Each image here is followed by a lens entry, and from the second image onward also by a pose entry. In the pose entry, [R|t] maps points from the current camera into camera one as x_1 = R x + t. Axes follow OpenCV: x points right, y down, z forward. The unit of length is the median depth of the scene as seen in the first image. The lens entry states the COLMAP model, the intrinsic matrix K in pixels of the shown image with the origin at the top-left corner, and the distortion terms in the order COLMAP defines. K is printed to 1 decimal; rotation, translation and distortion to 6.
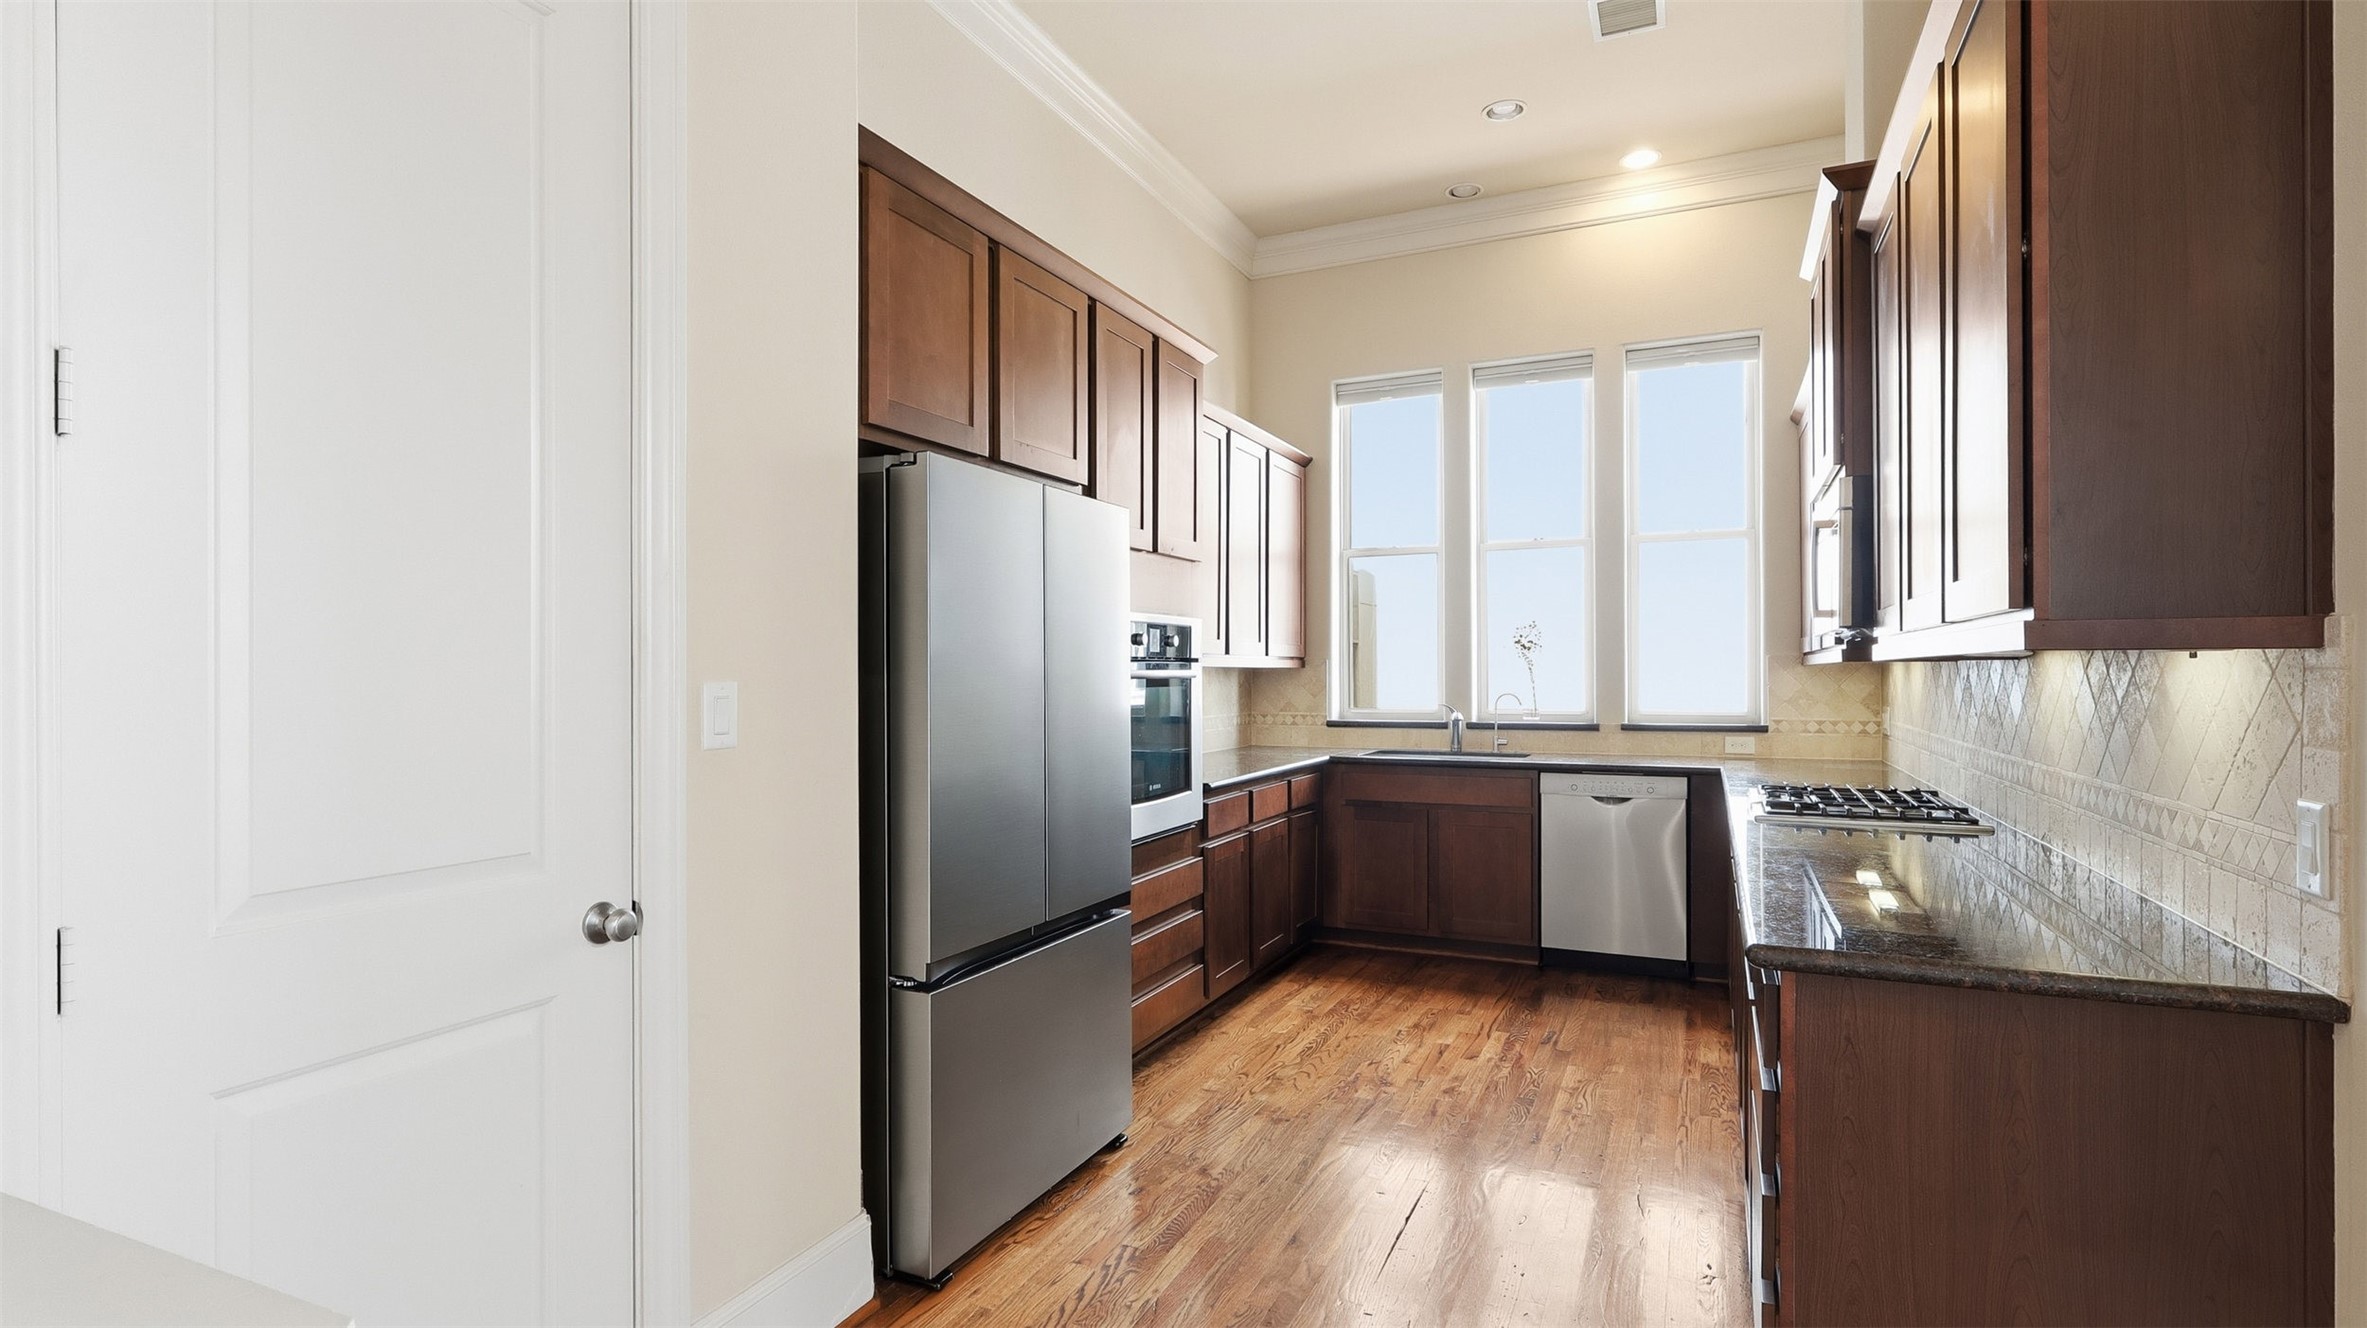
lens RADIAL K [[1116.6, 0, 1175.1], [0, 1116.6, 677.0], [0, 0, 1]] dist [0.000586, 0.001161]
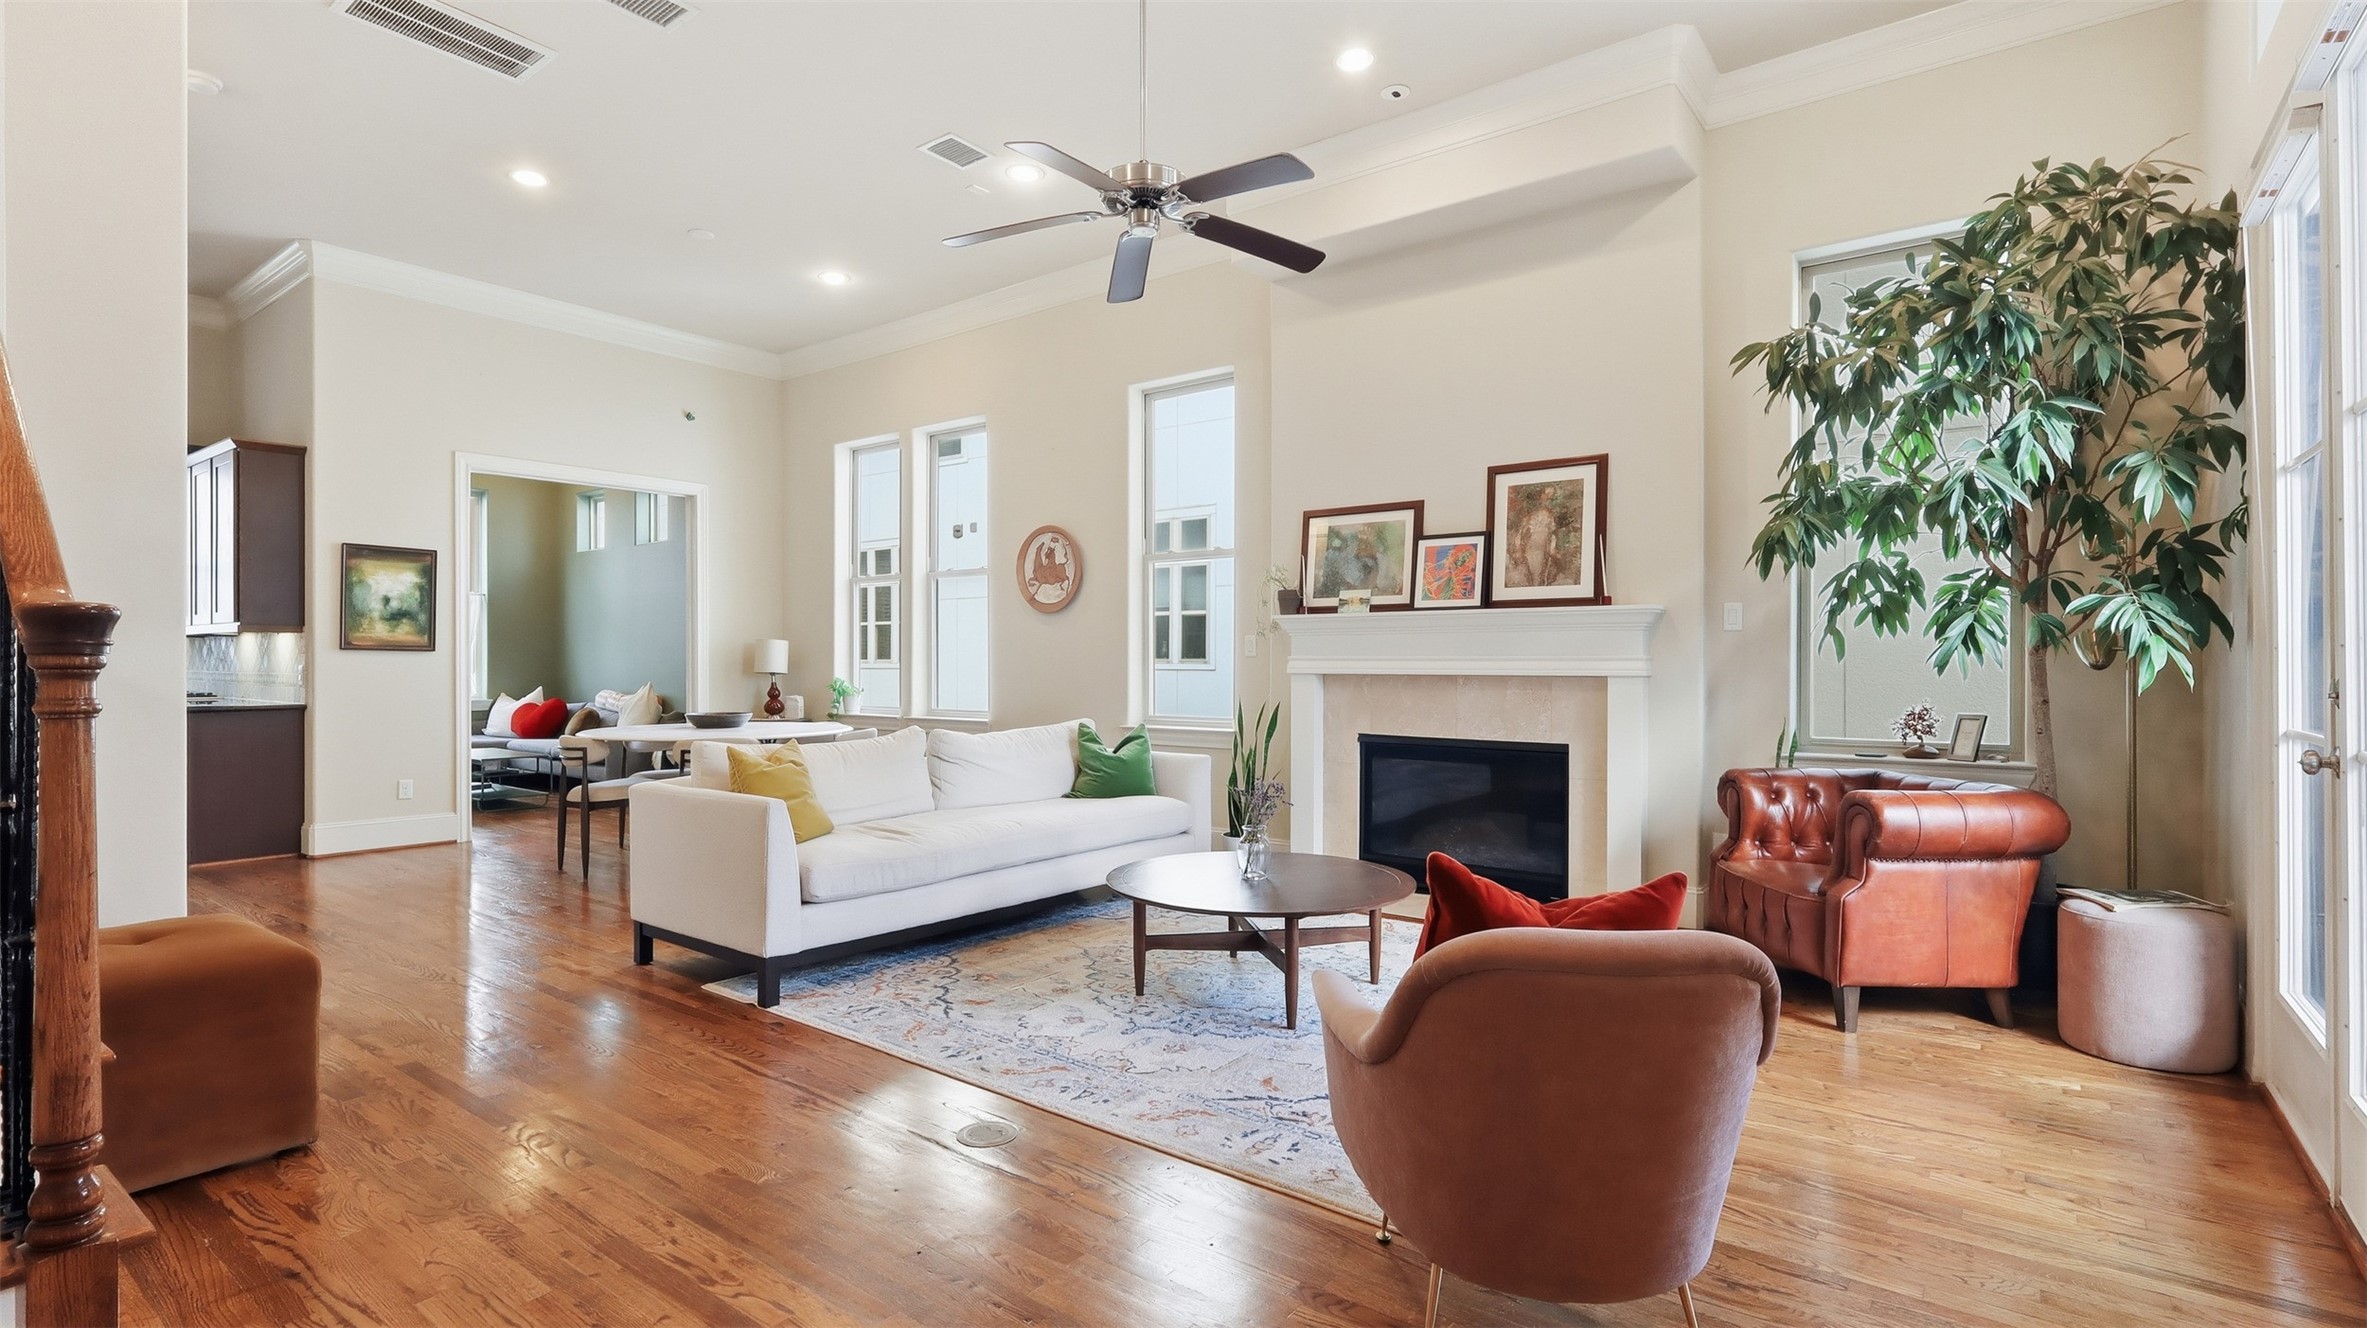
lens RADIAL K [[1116.6, 0, 1193.4], [0, 1116.6, 661.3], [0, 0, 1]] dist [0.000586, 0.001161]
pose [[0.209454, 0.004475, 0.977808, -0.983346], [0.003076, 0.999982, -0.005236, 0.046016], [-0.977814, 0.004105, 0.209436, -1.285667]]
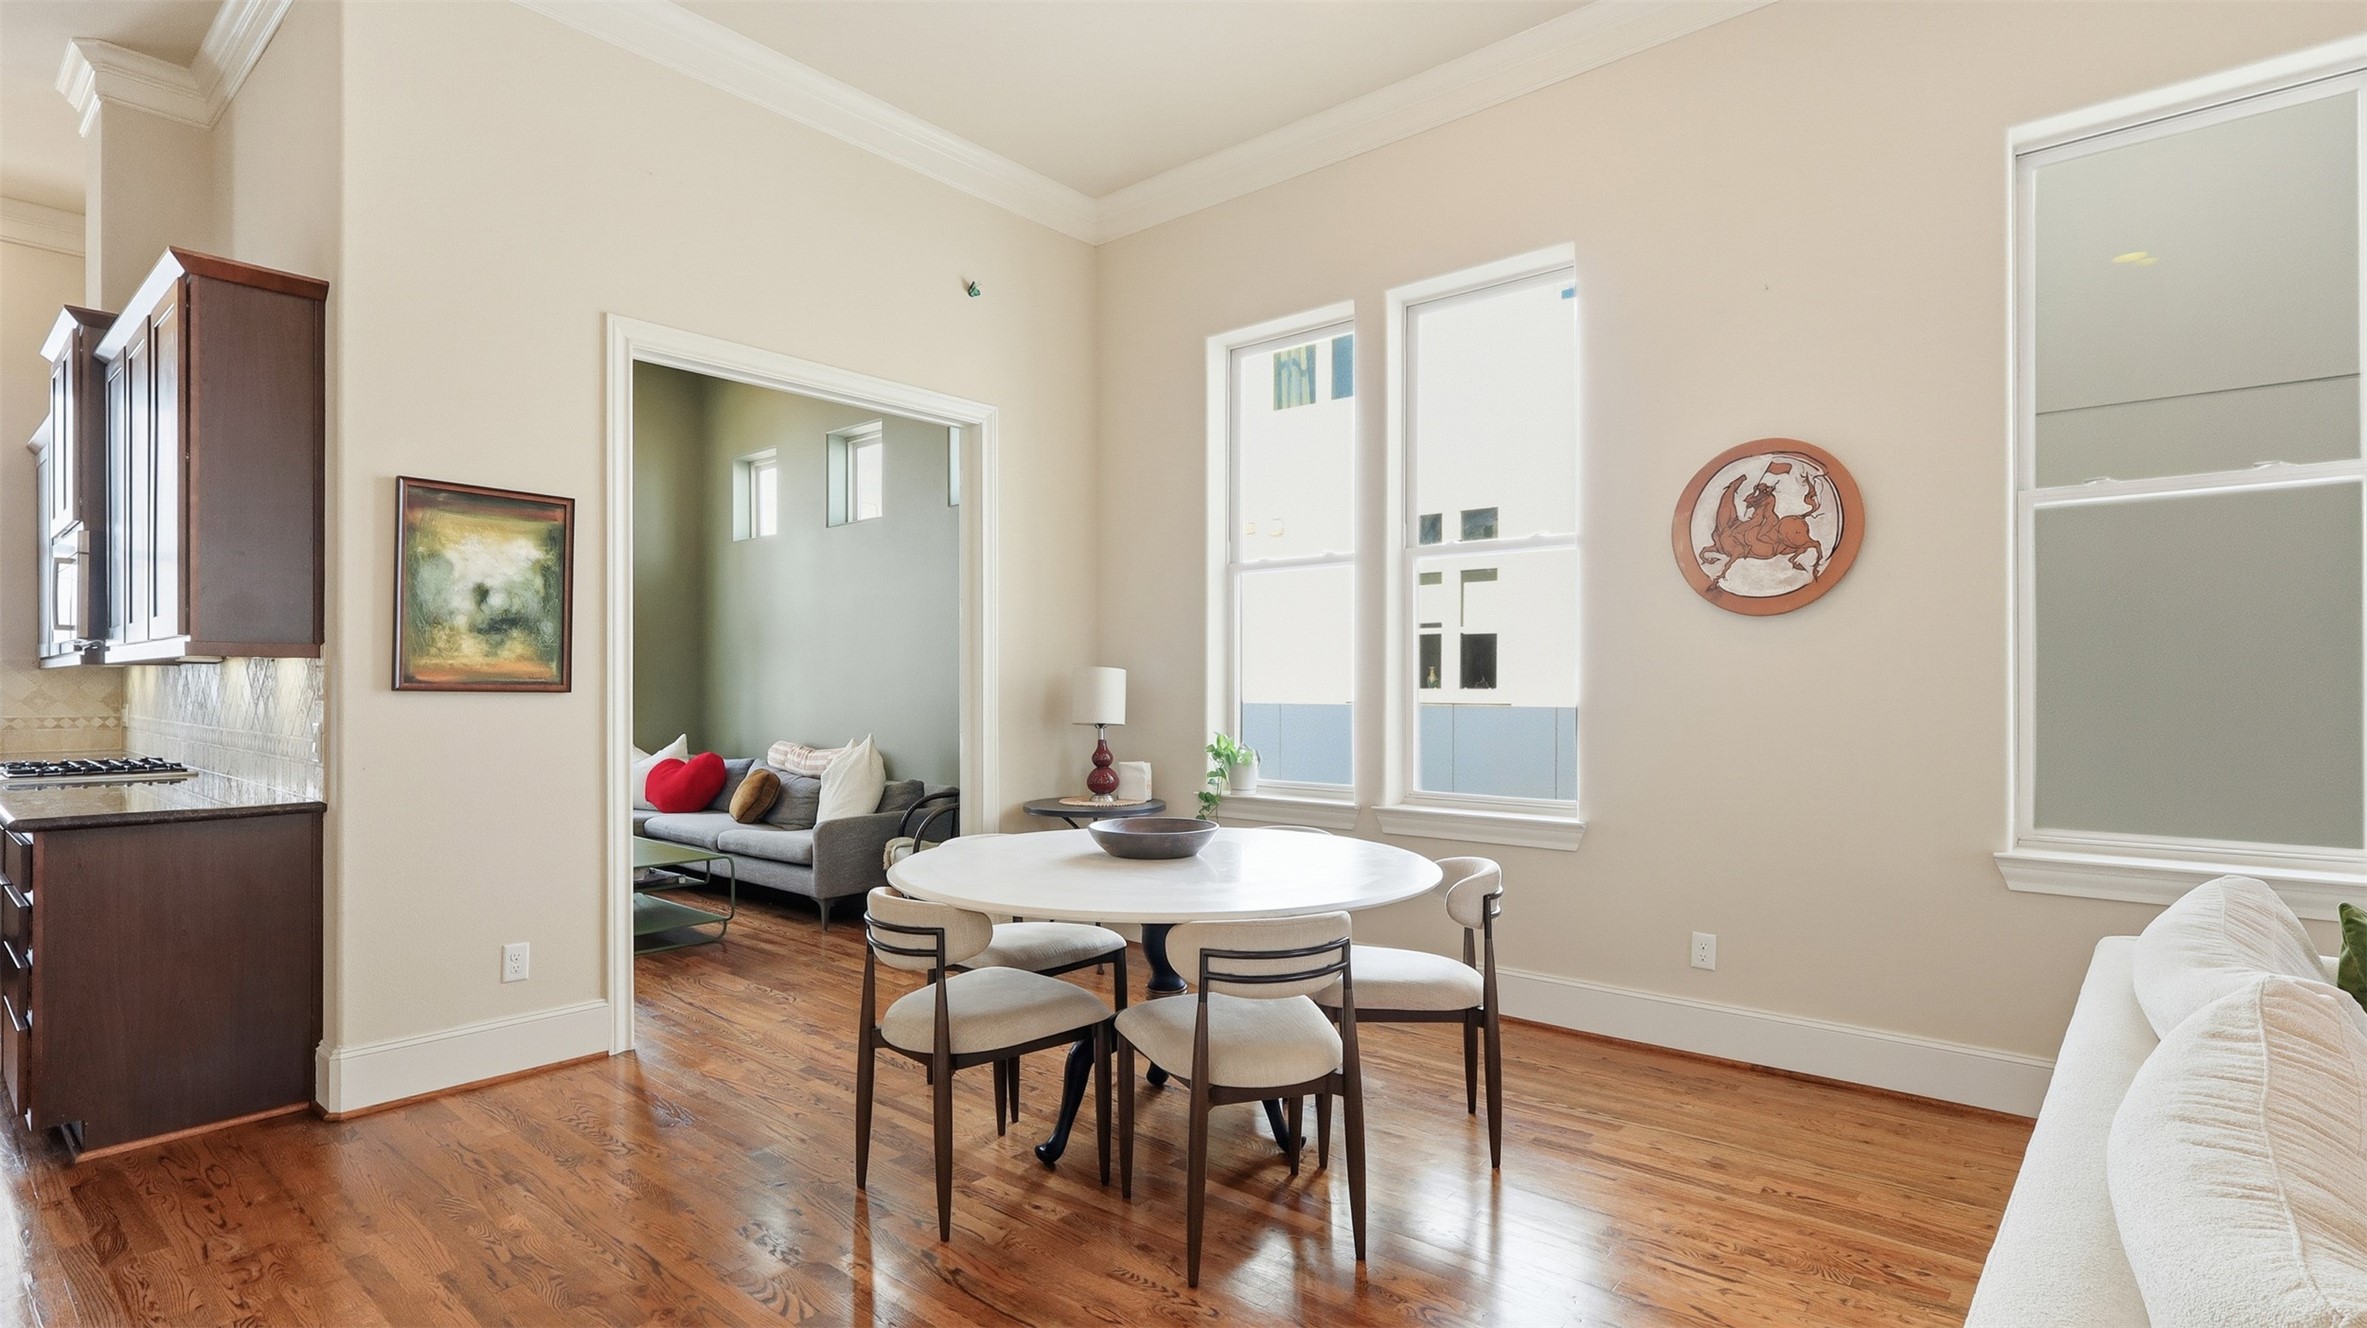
lens RADIAL K [[1116.6, 0, 1179.1], [0, 1116.6, 676.7], [0, 0, 1]] dist [0.000586, 0.001161]
pose [[0.256224, 0.009005, 0.966575, -0.279496], [0.003476, 0.999942, -0.010237, 0.015649], [-0.966611, 0.005983, 0.256178, -0.477737]]
